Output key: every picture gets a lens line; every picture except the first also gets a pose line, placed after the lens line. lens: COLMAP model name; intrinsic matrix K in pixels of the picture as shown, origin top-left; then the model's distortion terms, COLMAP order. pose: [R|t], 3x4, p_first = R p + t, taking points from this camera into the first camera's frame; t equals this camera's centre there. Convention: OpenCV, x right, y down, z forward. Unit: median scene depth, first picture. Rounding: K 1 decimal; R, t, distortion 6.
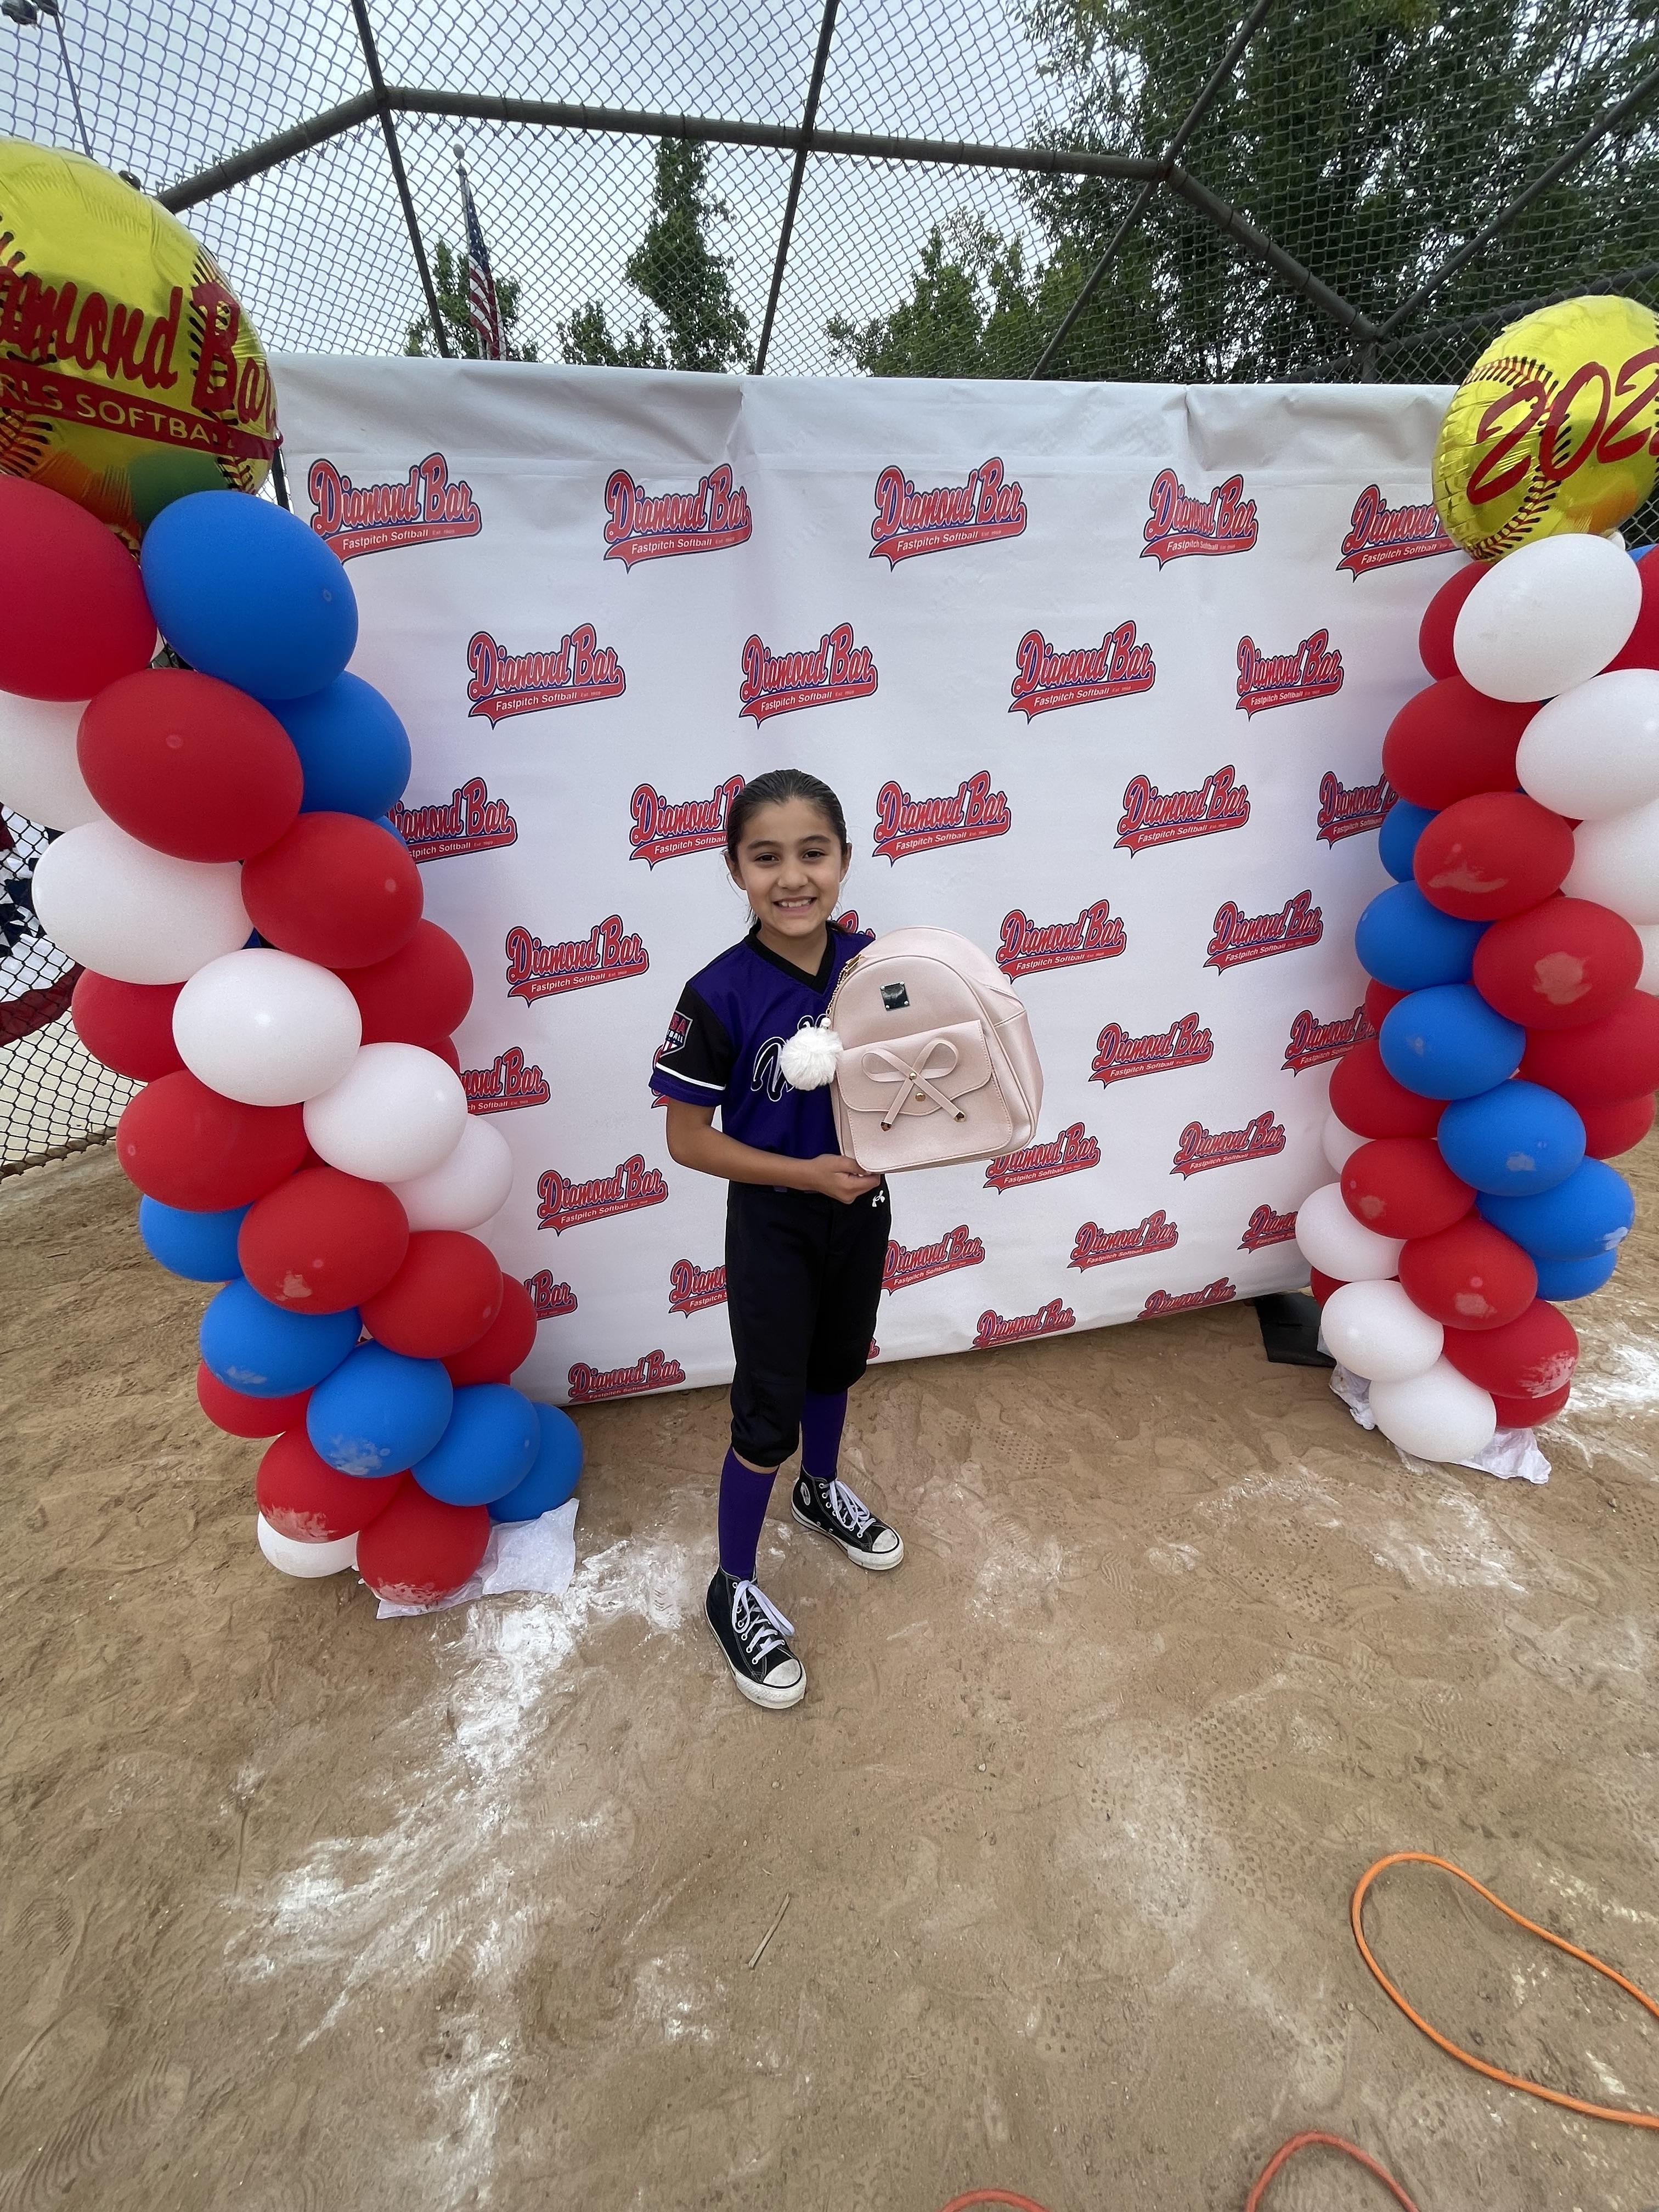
lens RADIAL K [[897.8, 0, 840.1], [0, 897.8, 1099.6], [0, 0, 1]] dist [-0.006672, 0.002555]
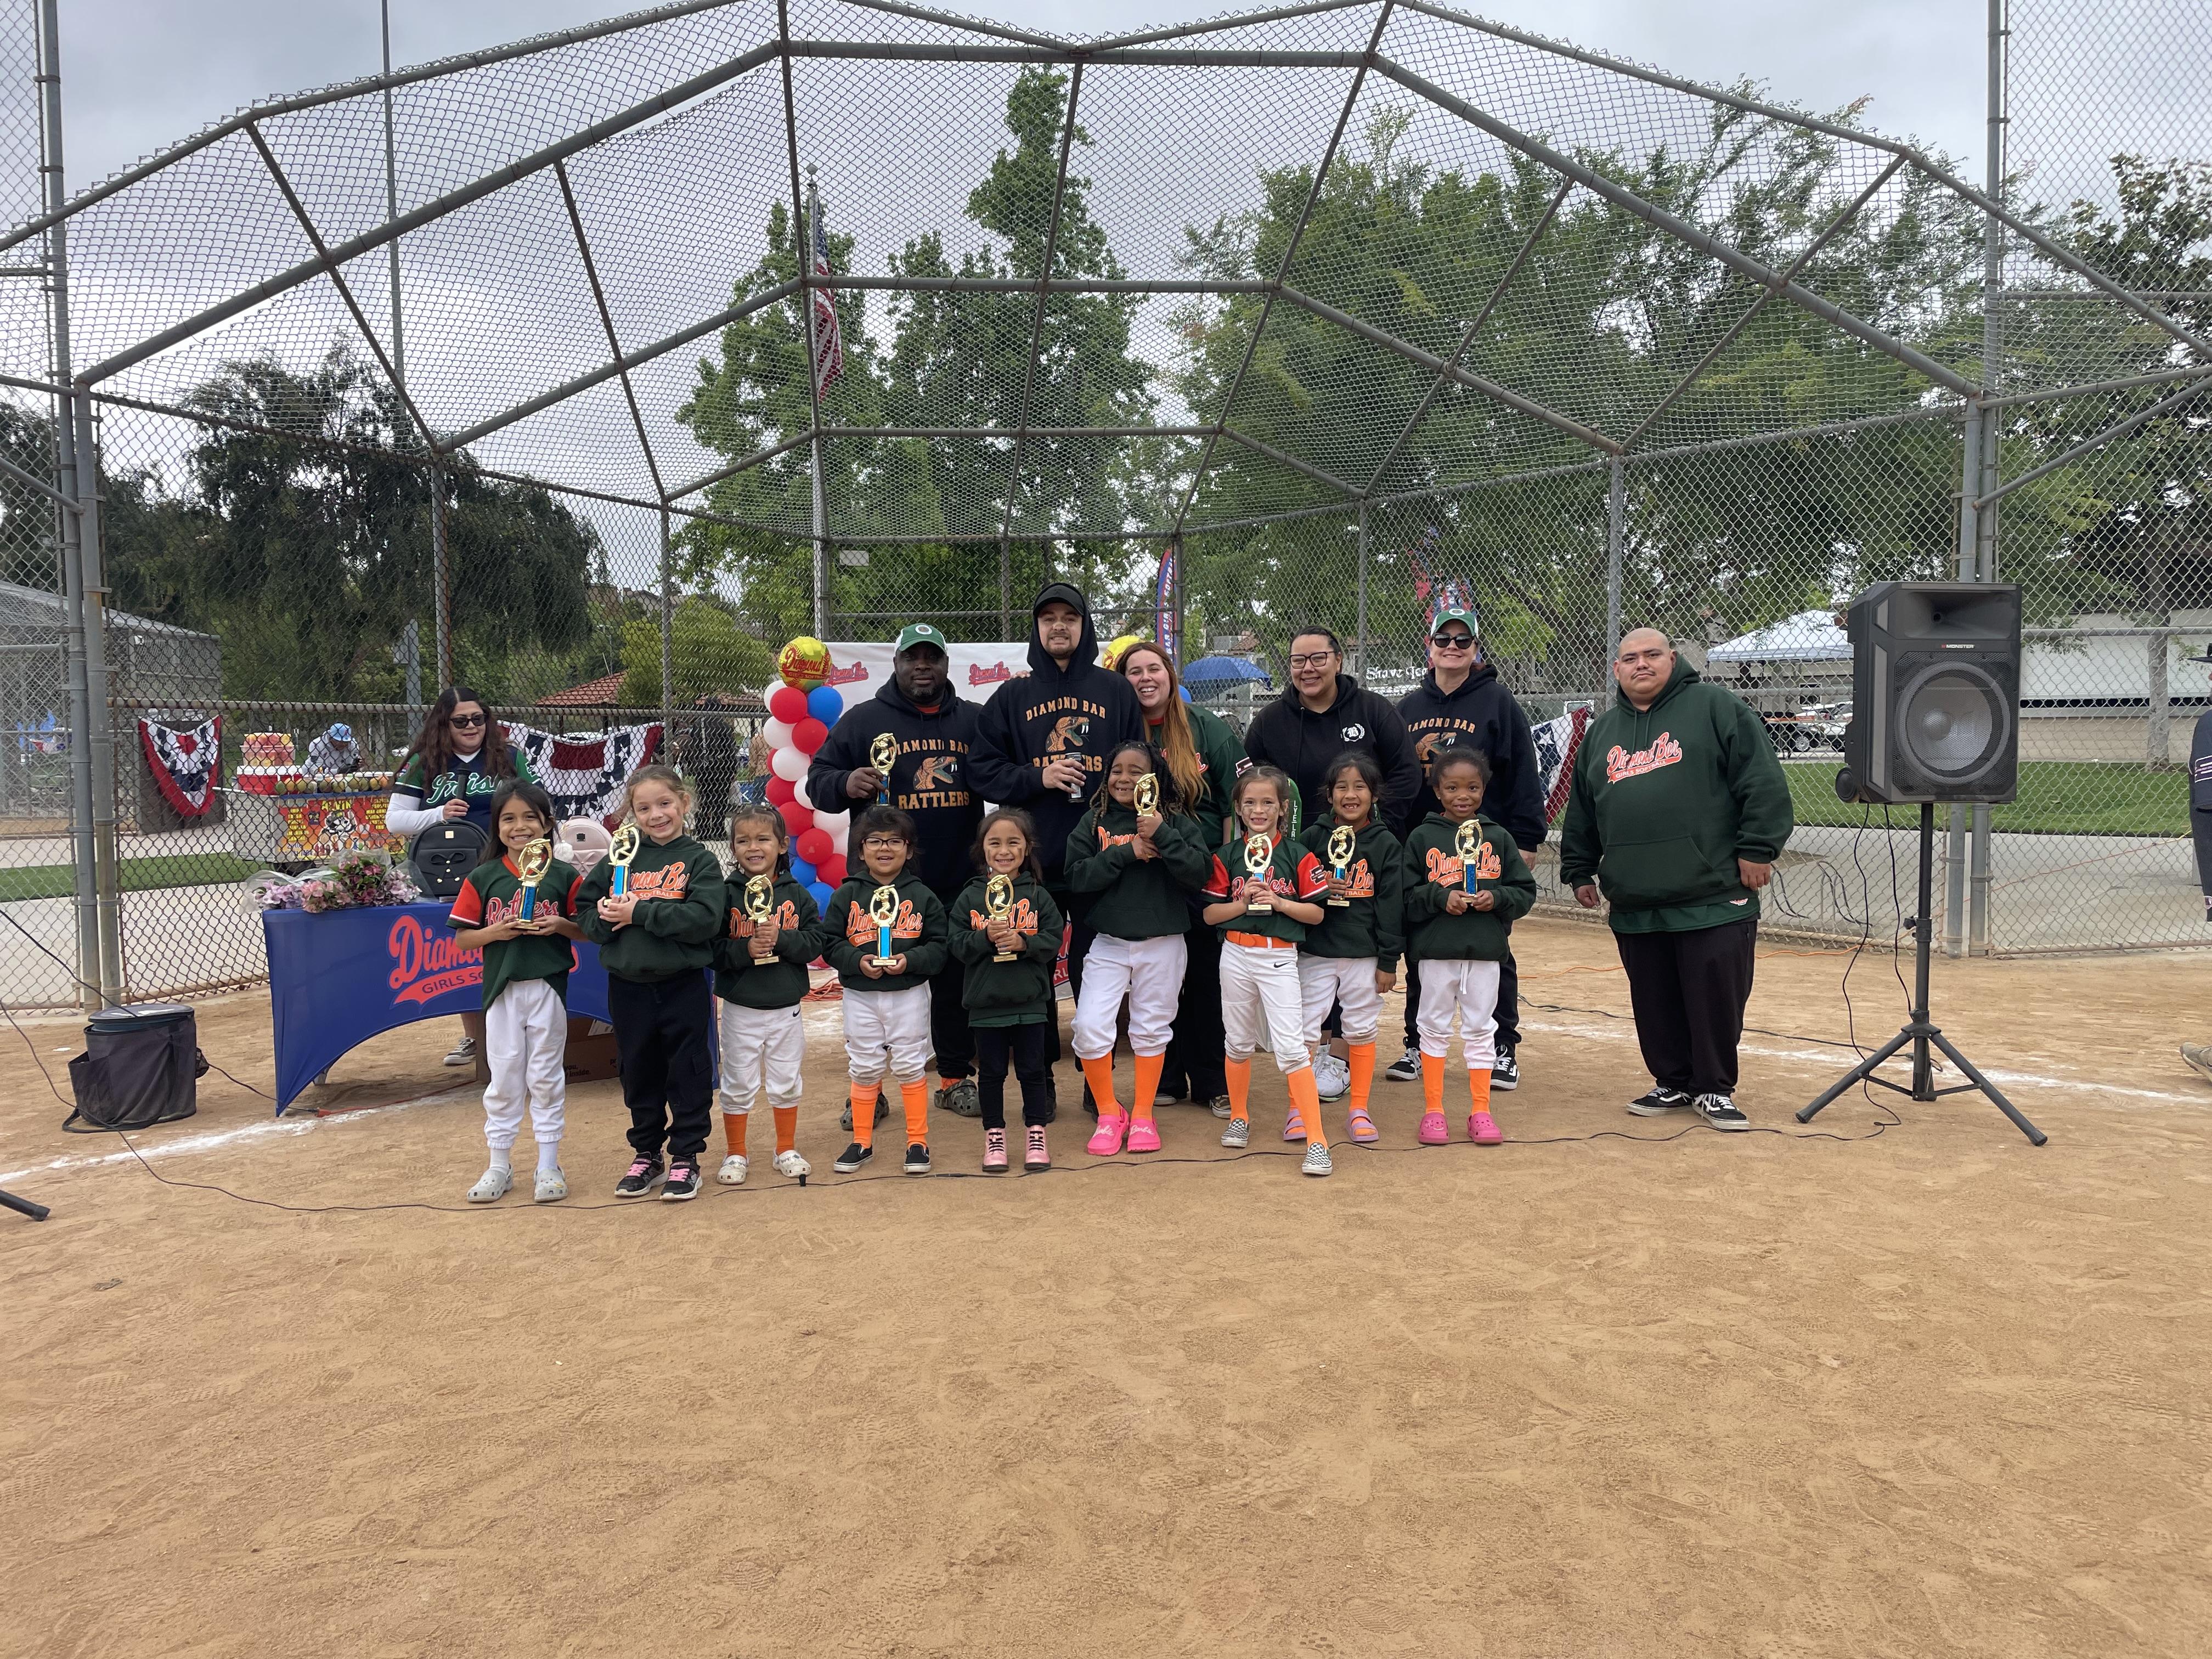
lens RADIAL K [[1669.2, 0, 1099.6], [0, 1669.2, 850.4], [0, 0, 1]] dist [0.082913, -0.108747]
pose [[0.992037, 0.019815, -0.124379, 1.344845], [-0.052964, 0.961616, -0.269238, 1.757761], [0.114270, 0.273681, 0.955008, -4.979305]]
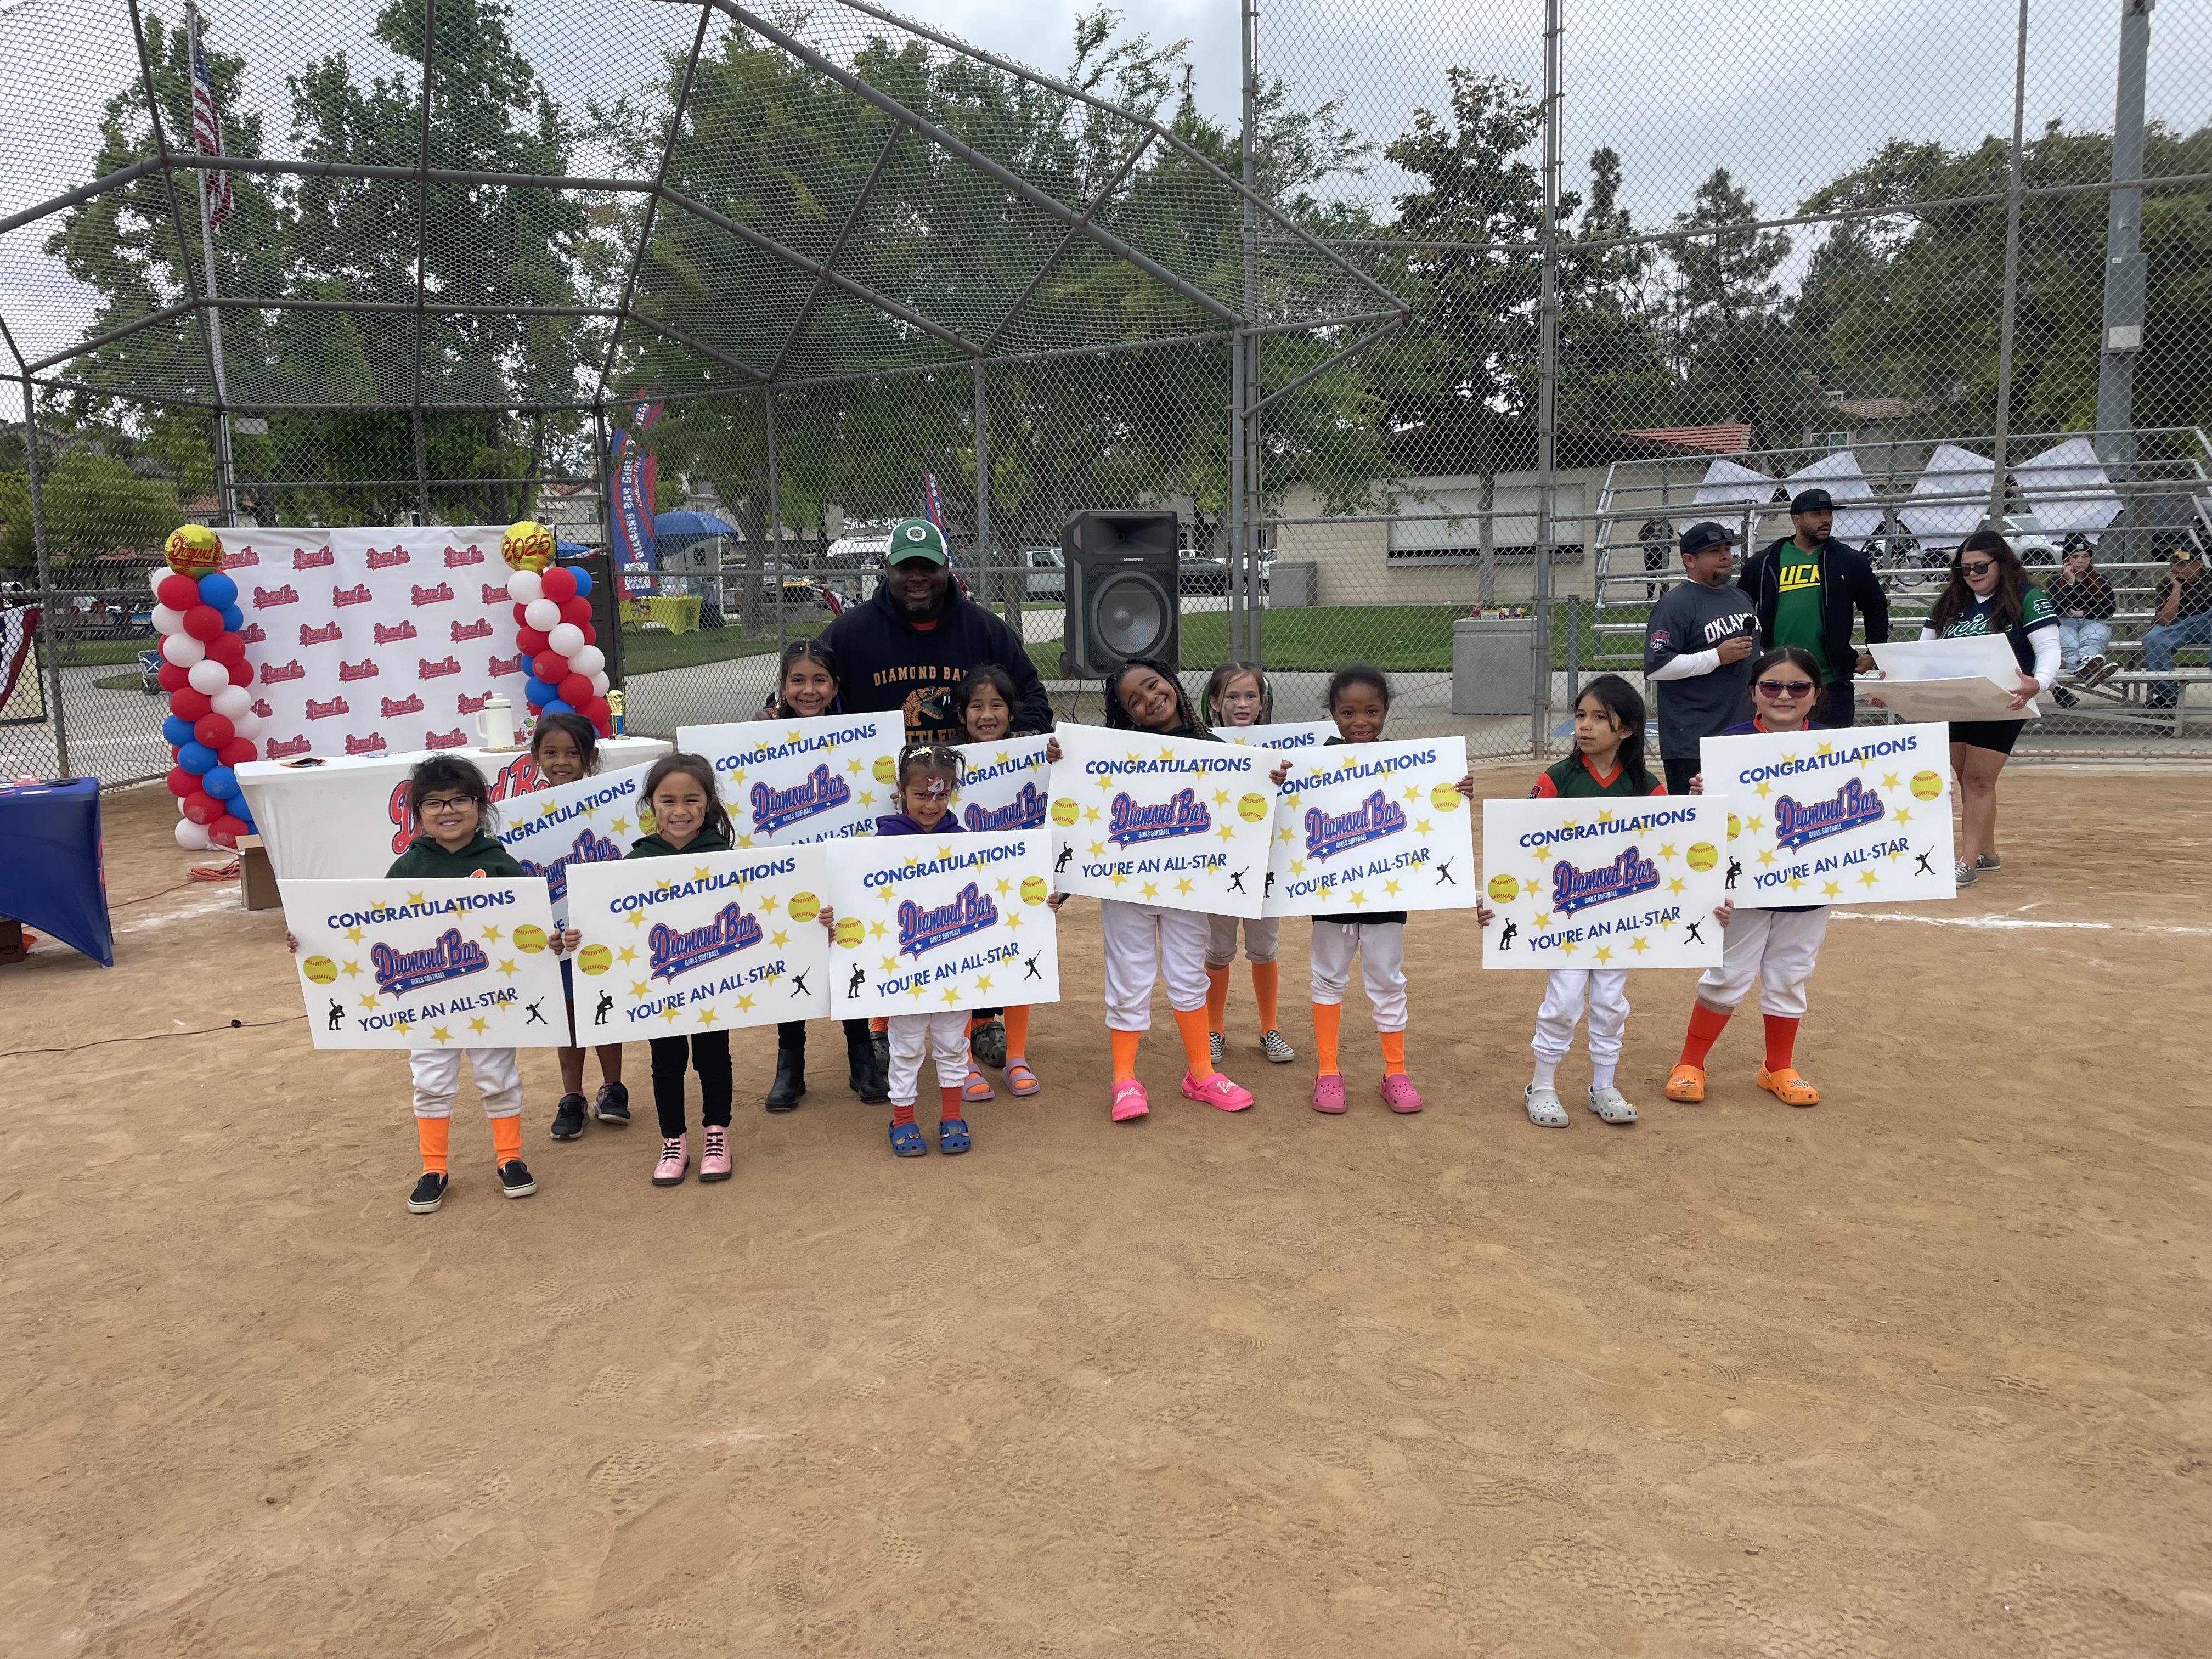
lens RADIAL K [[1669.2, 0, 1085.8], [0, 1669.2, 820.5], [0, 0, 1]] dist [0.082913, -0.108747]
pose [[0.987408, -0.026633, 0.155936, 1.787724], [0.057268, 0.979048, -0.195409, 1.912436], [-0.147465, 0.201879, 0.968245, -5.834591]]
